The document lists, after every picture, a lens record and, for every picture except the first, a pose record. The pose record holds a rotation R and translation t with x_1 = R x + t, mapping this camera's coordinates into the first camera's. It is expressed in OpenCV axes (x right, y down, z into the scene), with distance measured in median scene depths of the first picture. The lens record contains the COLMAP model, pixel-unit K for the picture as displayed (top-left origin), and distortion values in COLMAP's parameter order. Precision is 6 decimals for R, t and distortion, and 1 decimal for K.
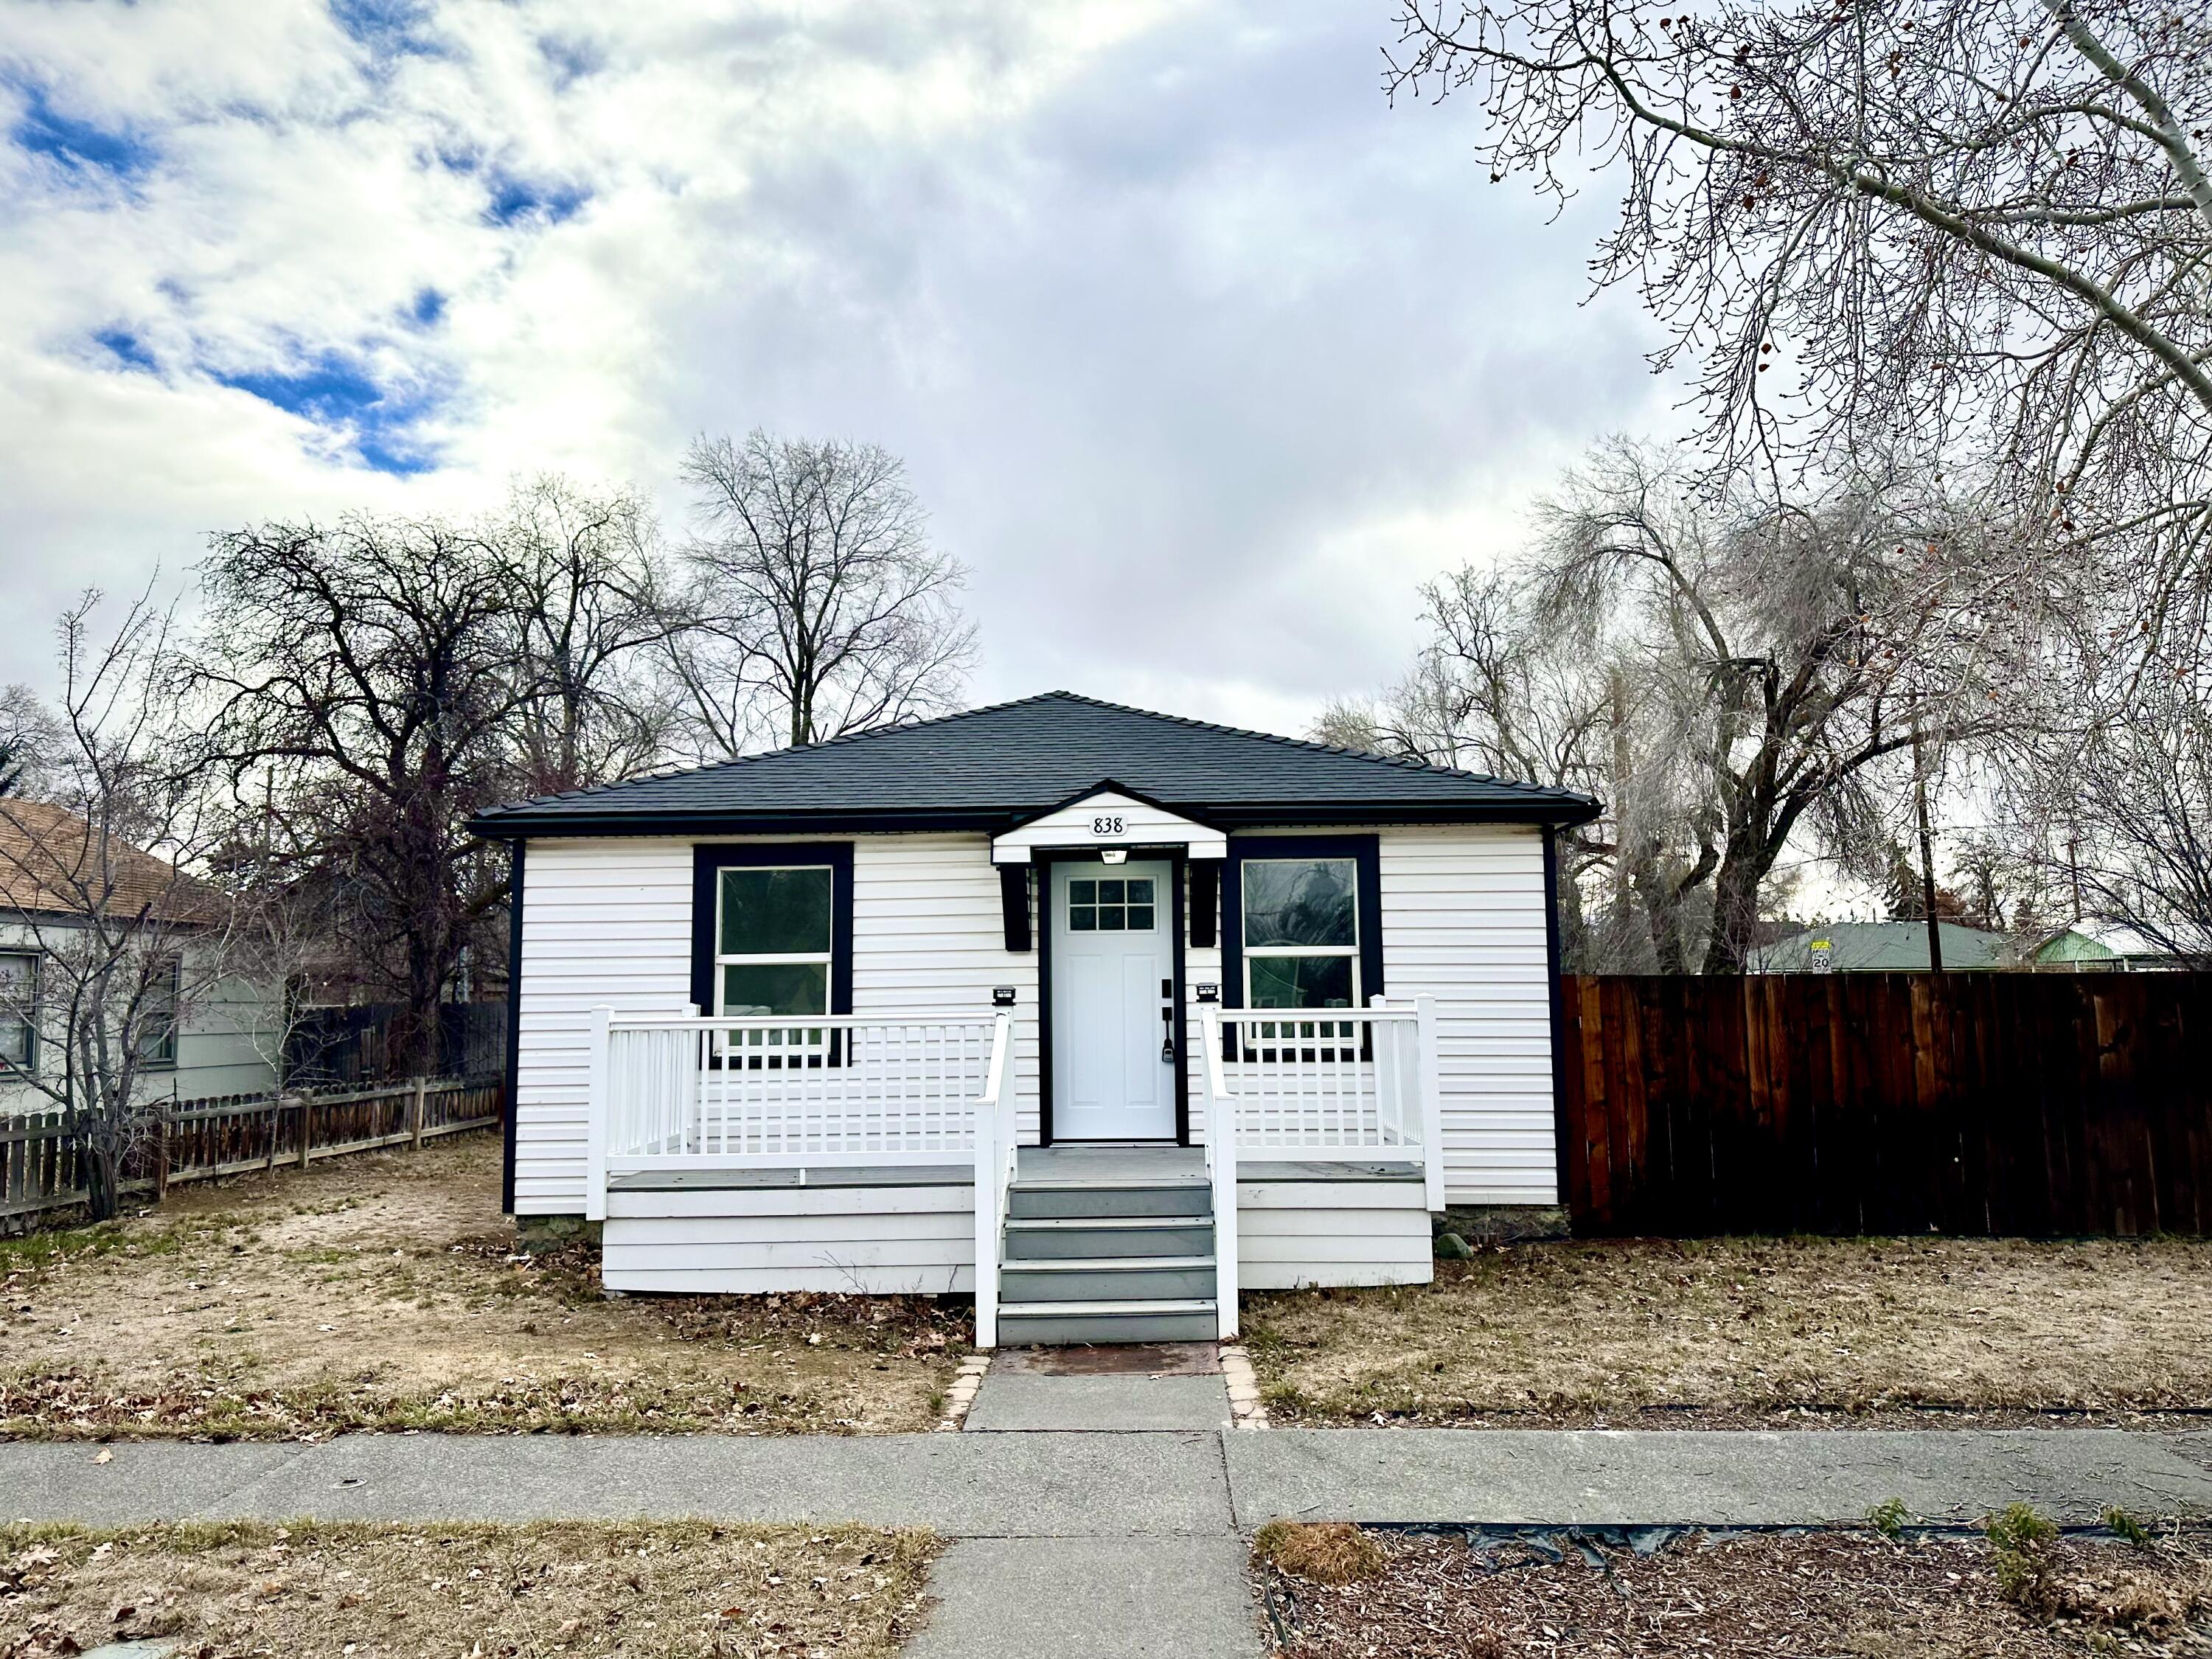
lens RADIAL K [[1547.9, 0, 1106.9], [0, 1547.9, 834.8], [0, 0, 1]] dist [0.032593, 0.000448]
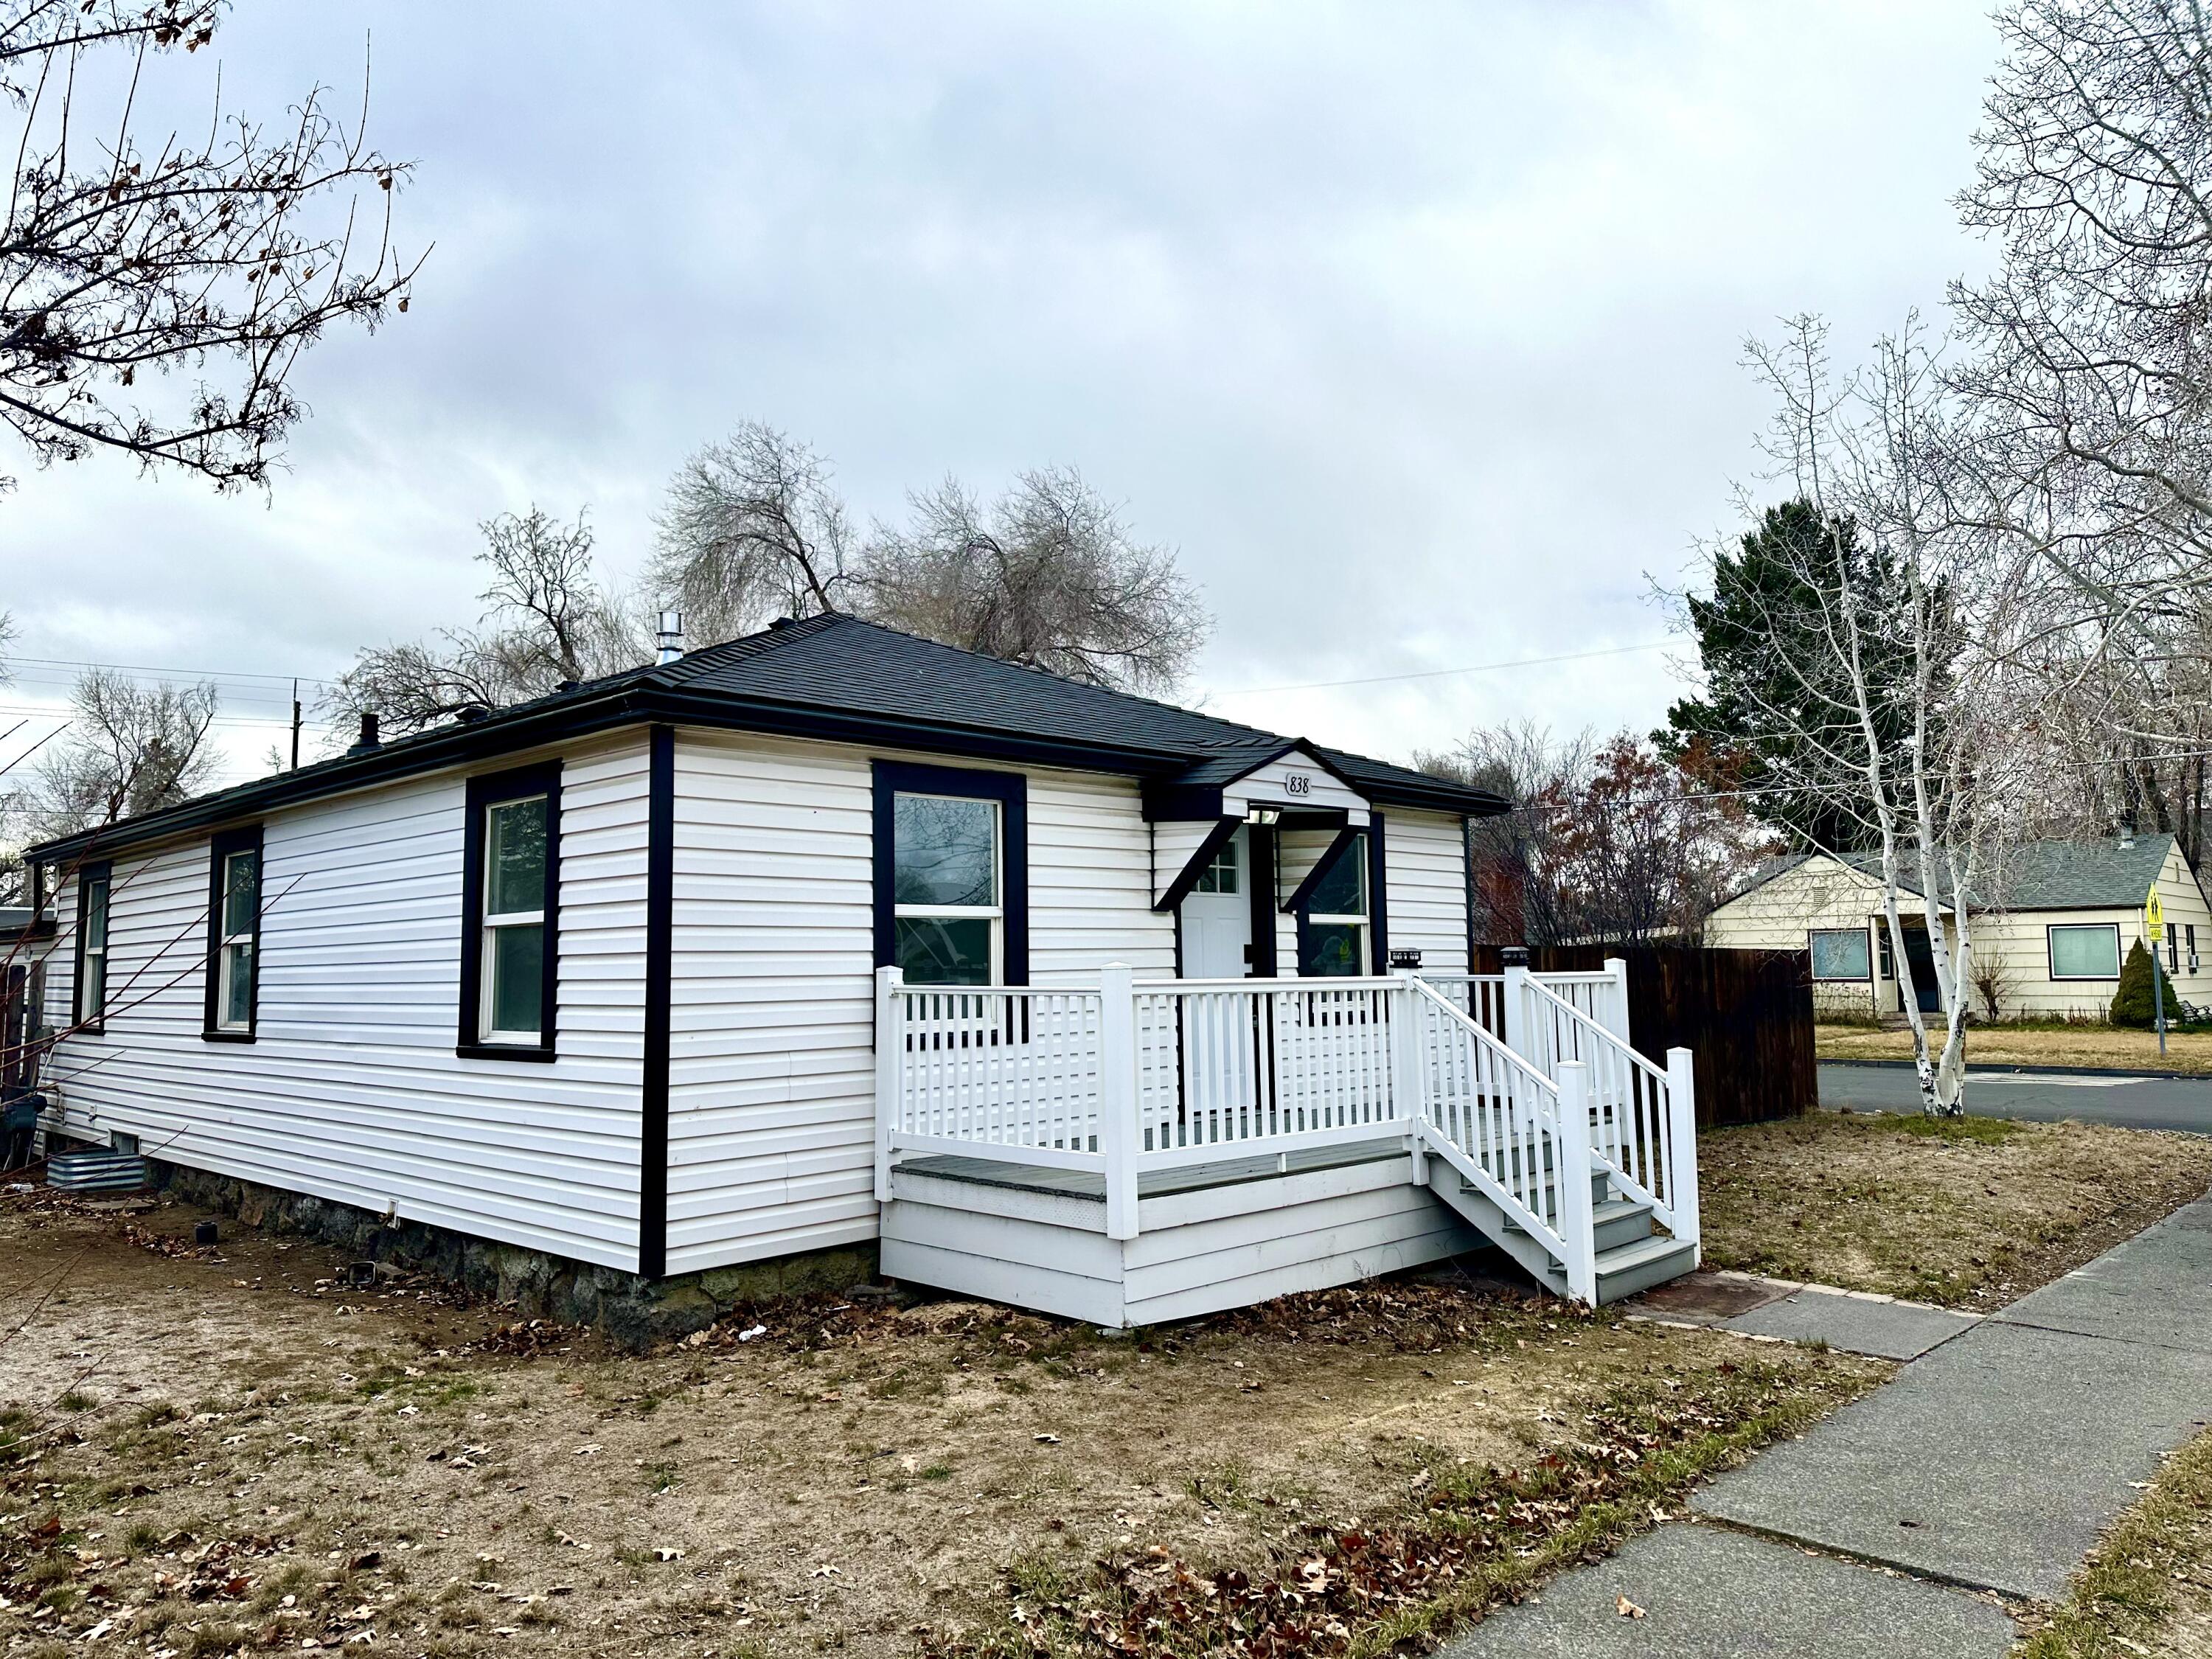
lens RADIAL K [[1547.9, 0, 1106.2], [0, 1547.9, 817.5], [0, 0, 1]] dist [0.032593, 0.000448]
pose [[0.687658, 0.073809, 0.722273, -0.743547], [-0.073164, 0.996800, -0.032204, 0.051685], [-0.722339, -0.030699, 0.690858, 0.394131]]
